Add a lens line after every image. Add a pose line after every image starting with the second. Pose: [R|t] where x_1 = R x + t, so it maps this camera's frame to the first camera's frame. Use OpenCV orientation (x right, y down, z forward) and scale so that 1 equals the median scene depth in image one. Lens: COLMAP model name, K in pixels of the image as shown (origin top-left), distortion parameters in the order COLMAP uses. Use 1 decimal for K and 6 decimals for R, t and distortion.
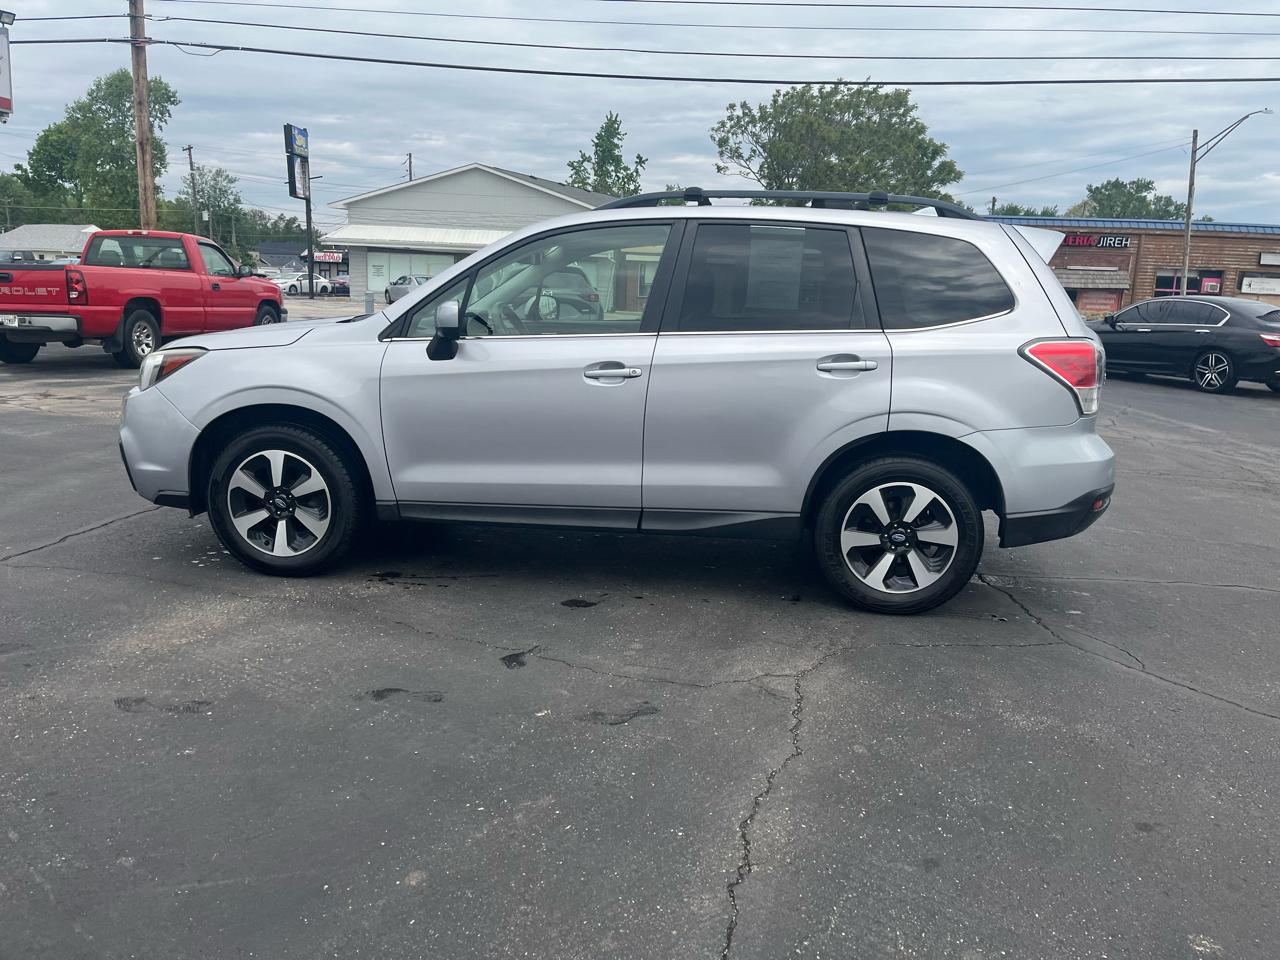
lens RADIAL K [[970.9, 0, 653.9], [0, 970.9, 469.0], [0, 0, 1]] dist [0.073434, -0.096594]
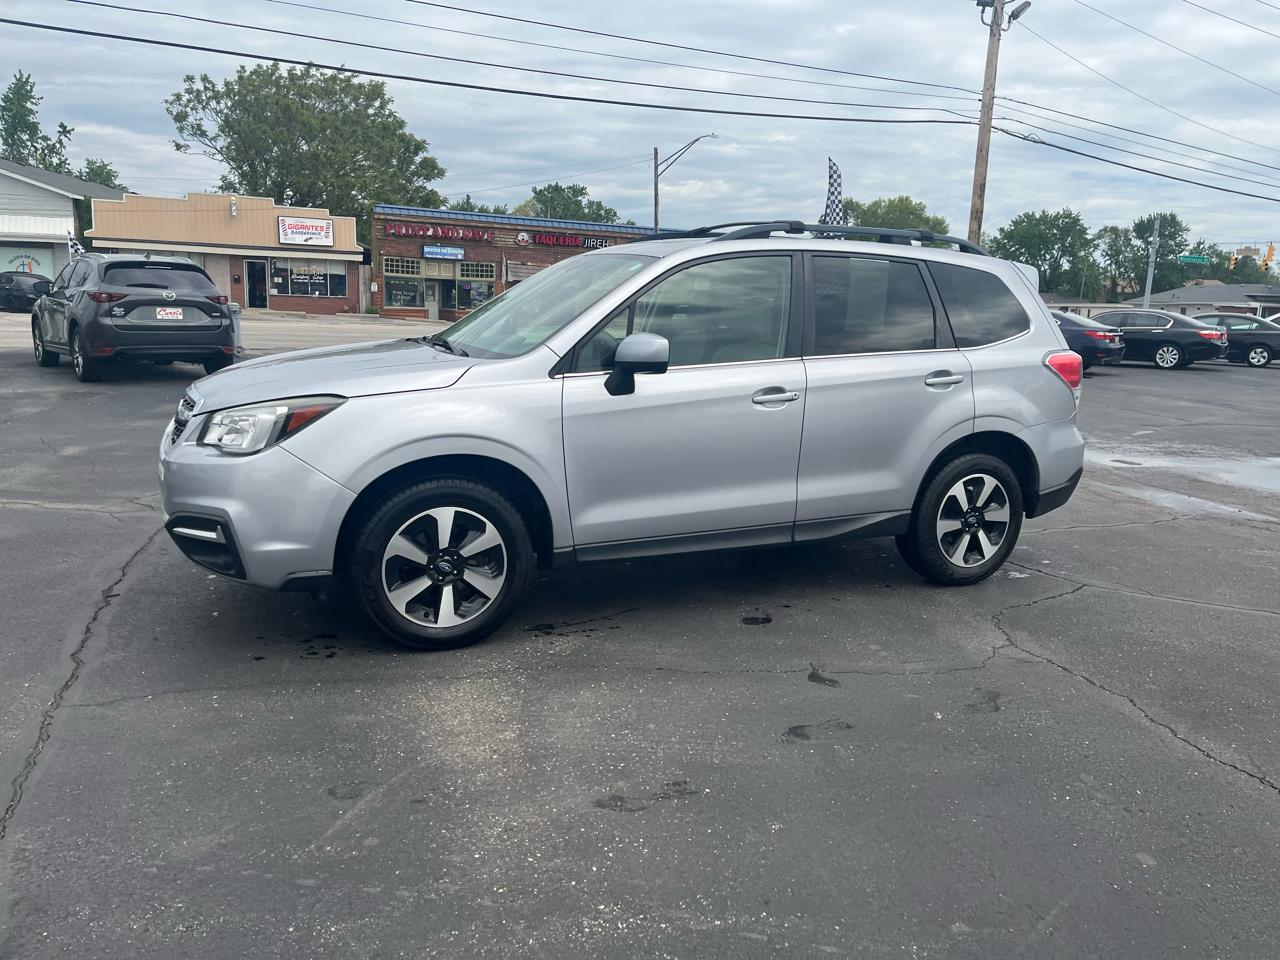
lens RADIAL K [[970.9, 0, 655.1], [0, 970.9, 468.6], [0, 0, 1]] dist [0.073434, -0.096594]
pose [[0.858019, -0.094421, 0.504864, -0.672486], [0.090410, 0.995374, 0.032505, -0.066214], [-0.505598, 0.017755, 0.862587, 0.153316]]
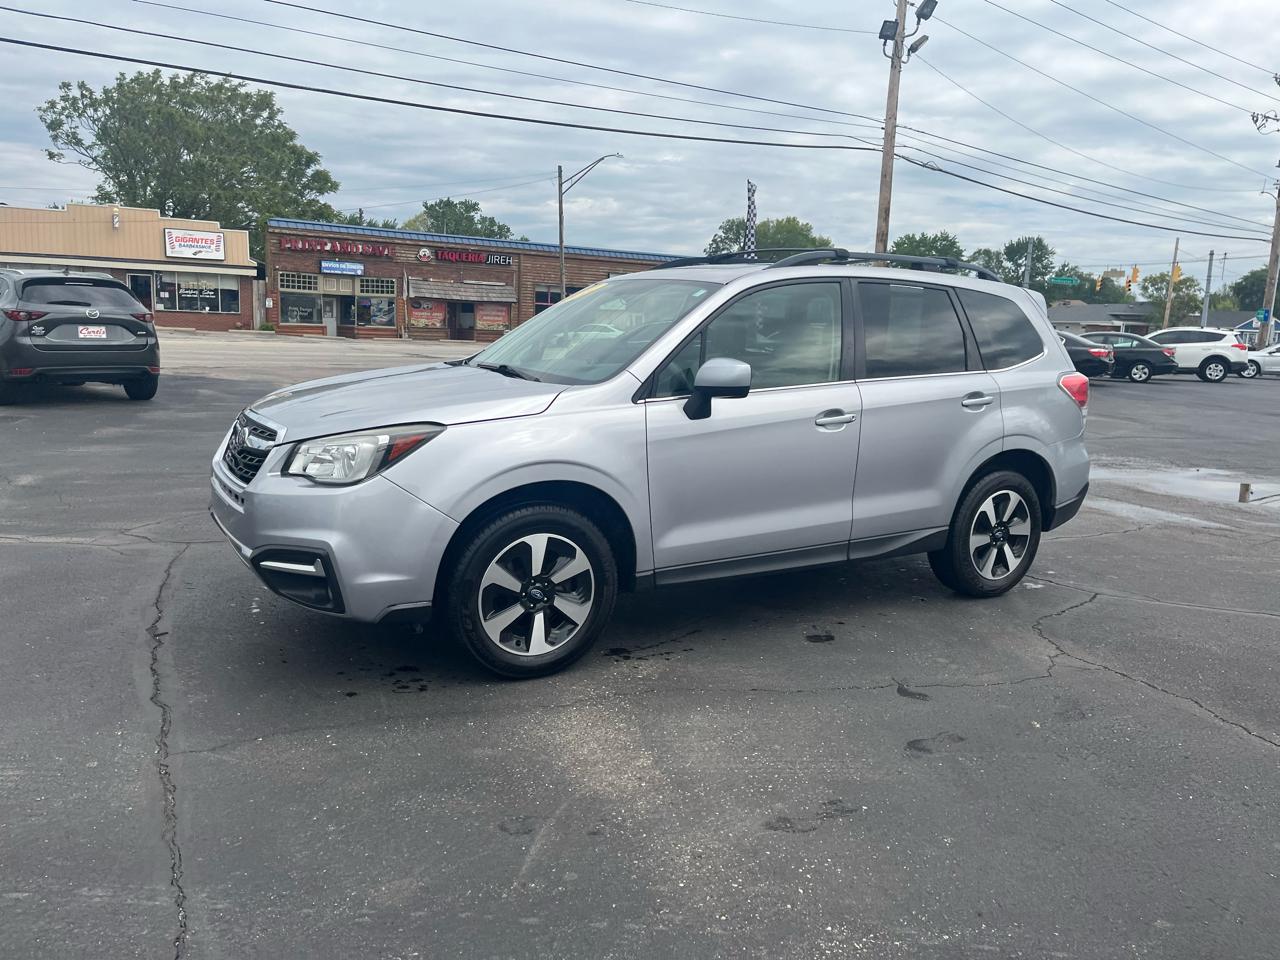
lens RADIAL K [[970.9, 0, 656.8], [0, 970.9, 465.0], [0, 0, 1]] dist [0.073434, -0.096594]
pose [[0.795541, -0.095628, 0.598306, -0.827954], [0.102172, 0.994499, 0.023099, -0.091181], [-0.597224, 0.042754, 0.800935, 0.244074]]
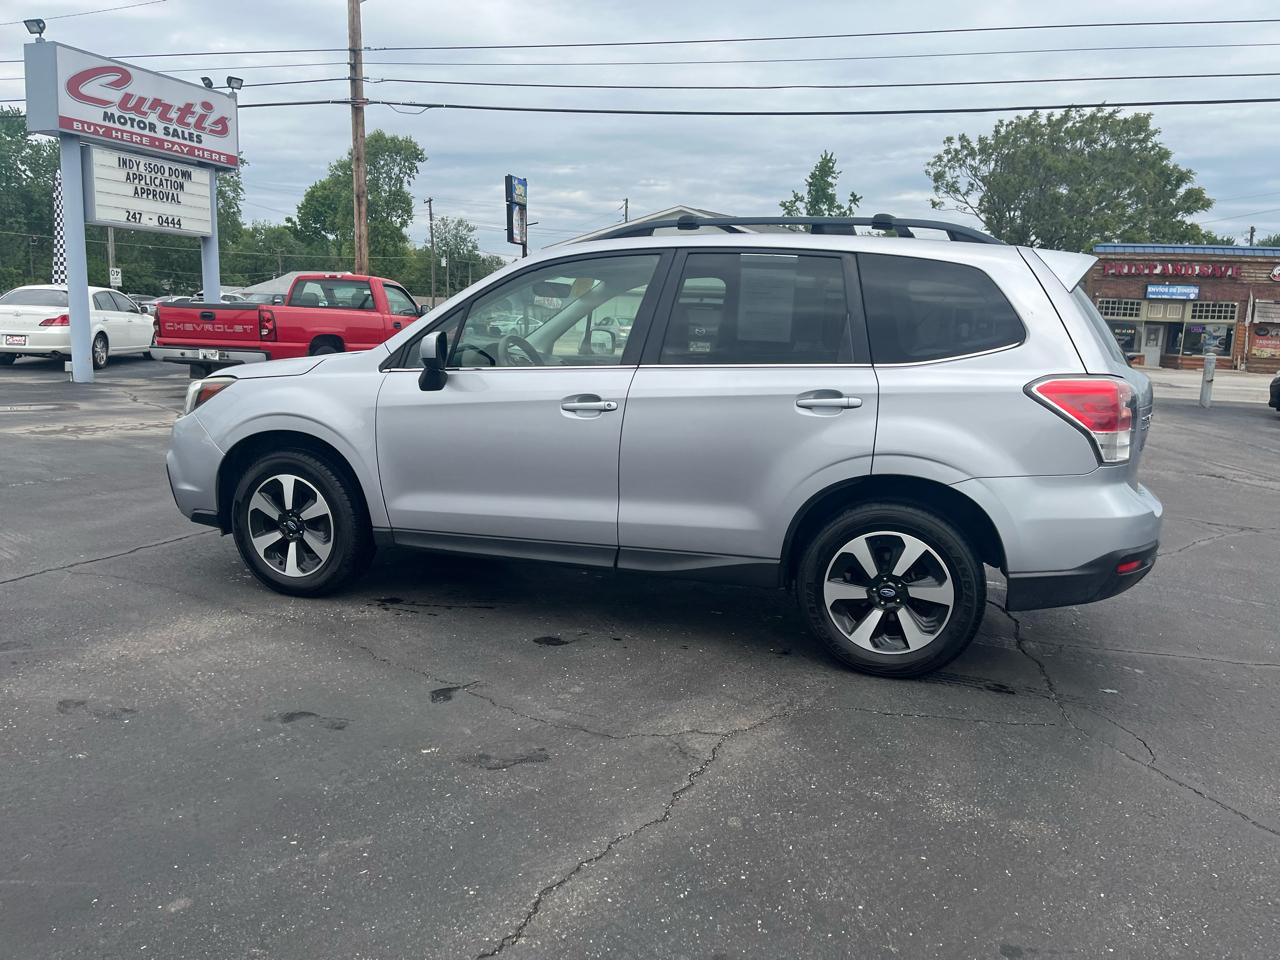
lens RADIAL K [[970.9, 0, 655.5], [0, 970.9, 482.1], [0, 0, 1]] dist [0.073434, -0.096594]
pose [[0.976314, 0.033660, -0.213723, 0.225572], [-0.039275, 0.998984, -0.022081, -0.003592], [0.212763, 0.029952, 0.976645, 0.062917]]
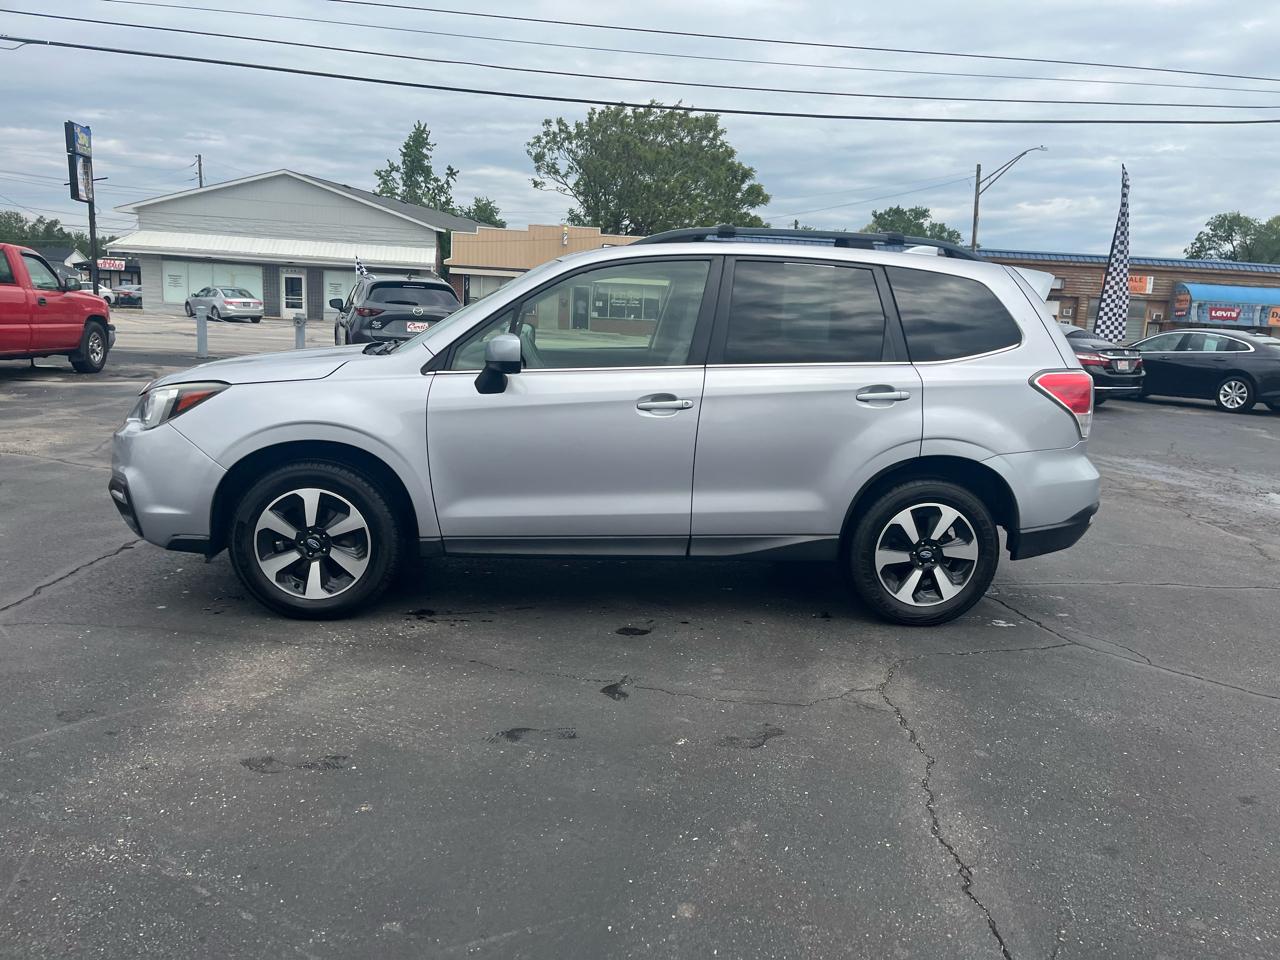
lens RADIAL K [[970.9, 0, 653.1], [0, 970.9, 480.5], [0, 0, 1]] dist [0.073434, -0.096594]
pose [[0.981065, -0.025262, 0.192022, -0.245006], [0.025834, 0.999666, -0.000472, -0.018240], [-0.191946, 0.005424, 0.981390, -0.002094]]
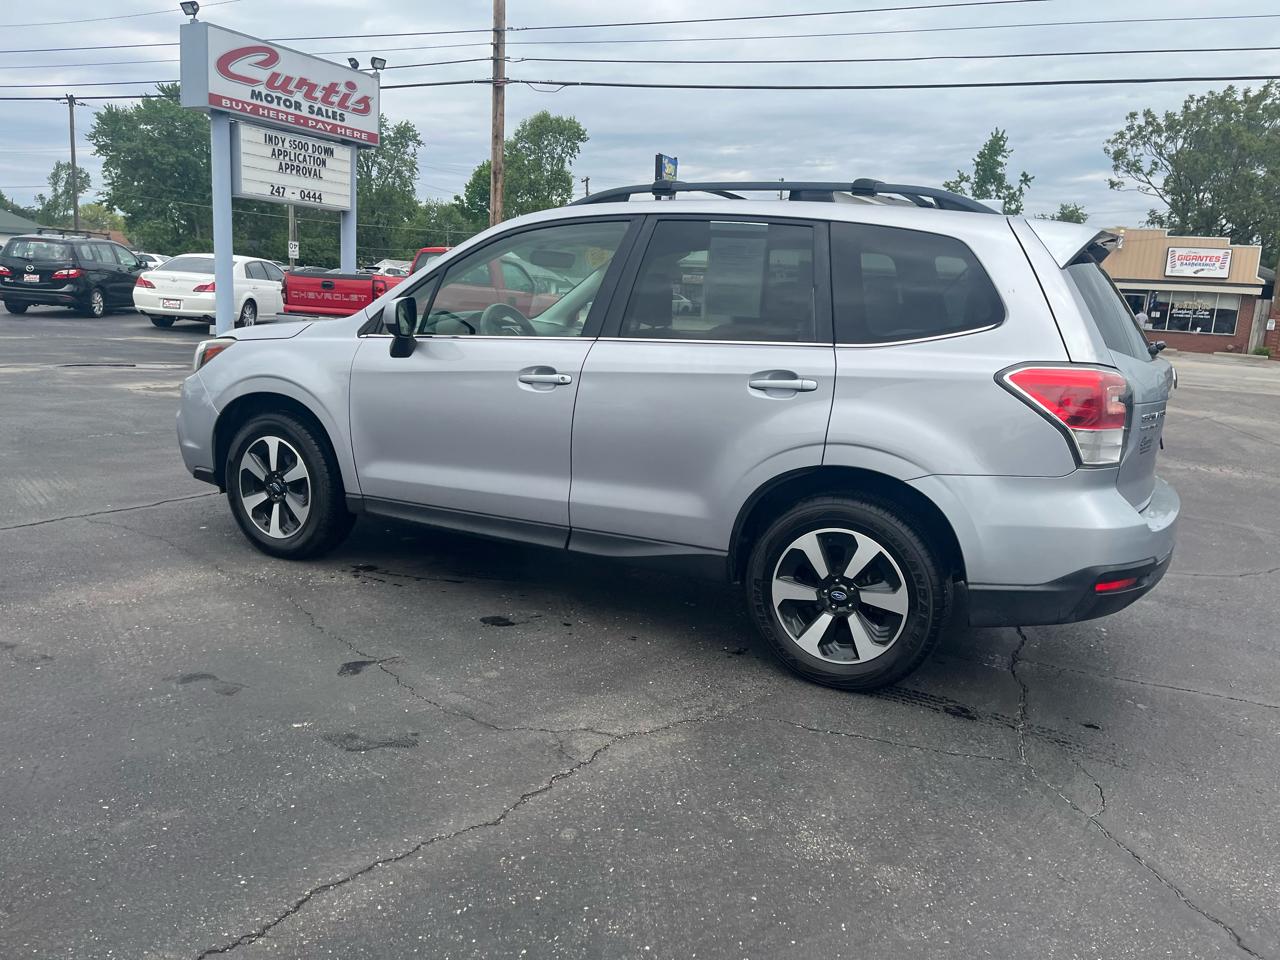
lens RADIAL K [[970.9, 0, 651.9], [0, 970.9, 467.1], [0, 0, 1]] dist [0.073434, -0.096594]
pose [[0.927918, 0.083601, -0.363290, 0.385955], [-0.092620, 0.995674, -0.007444, -0.016670], [0.361096, 0.040555, 0.931646, 0.167765]]
